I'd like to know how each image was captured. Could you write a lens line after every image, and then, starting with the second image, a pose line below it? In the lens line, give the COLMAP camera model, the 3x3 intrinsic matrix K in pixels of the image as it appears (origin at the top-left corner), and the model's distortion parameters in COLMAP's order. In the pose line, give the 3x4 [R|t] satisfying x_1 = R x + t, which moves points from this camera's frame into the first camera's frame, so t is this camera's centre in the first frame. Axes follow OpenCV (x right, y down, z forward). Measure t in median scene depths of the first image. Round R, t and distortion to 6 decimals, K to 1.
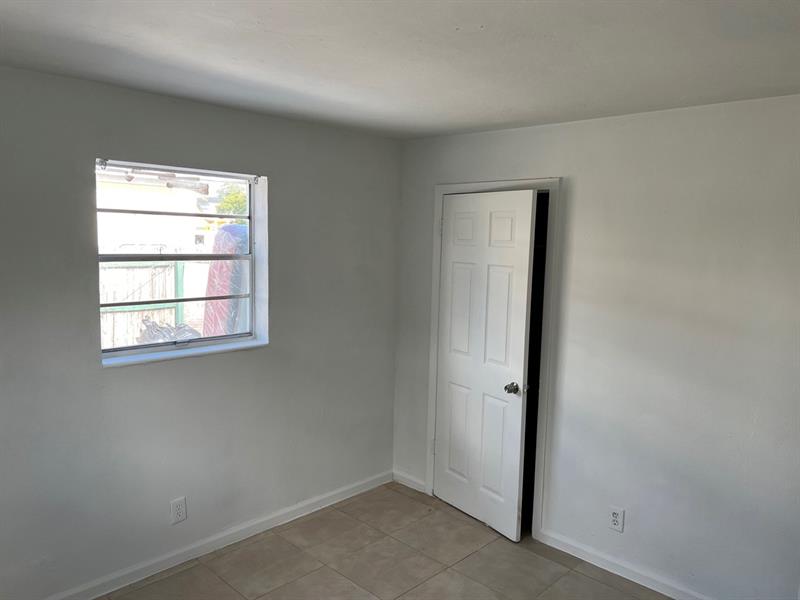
lens RADIAL K [[600.9, 0, 401.2], [0, 600.9, 306.0], [0, 0, 1]] dist [0.061750, -0.072963]
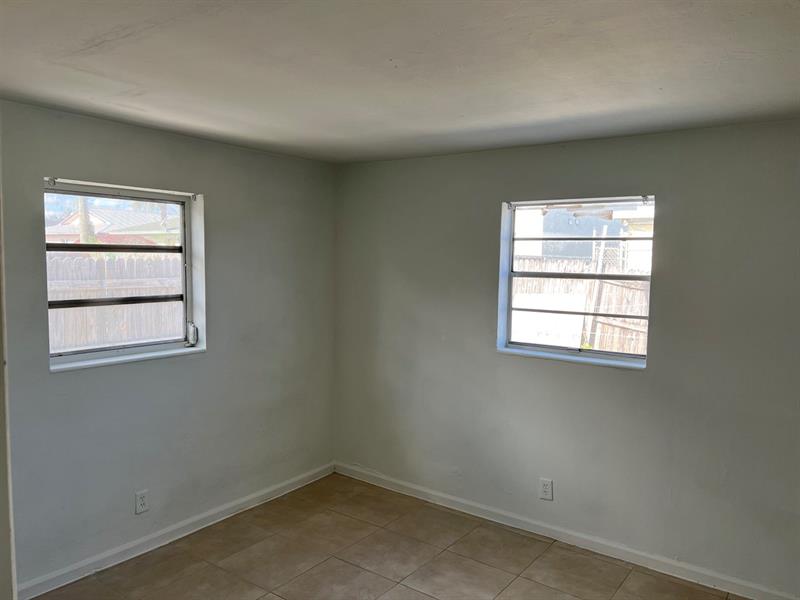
lens RADIAL K [[600.9, 0, 401.2], [0, 600.9, 306.0], [0, 0, 1]] dist [0.061750, -0.072963]
pose [[0.144440, 0.065962, -0.987312, 0.736475], [-0.128608, 0.990564, 0.047365, -0.035750], [0.981120, 0.120135, 0.151561, 0.507645]]
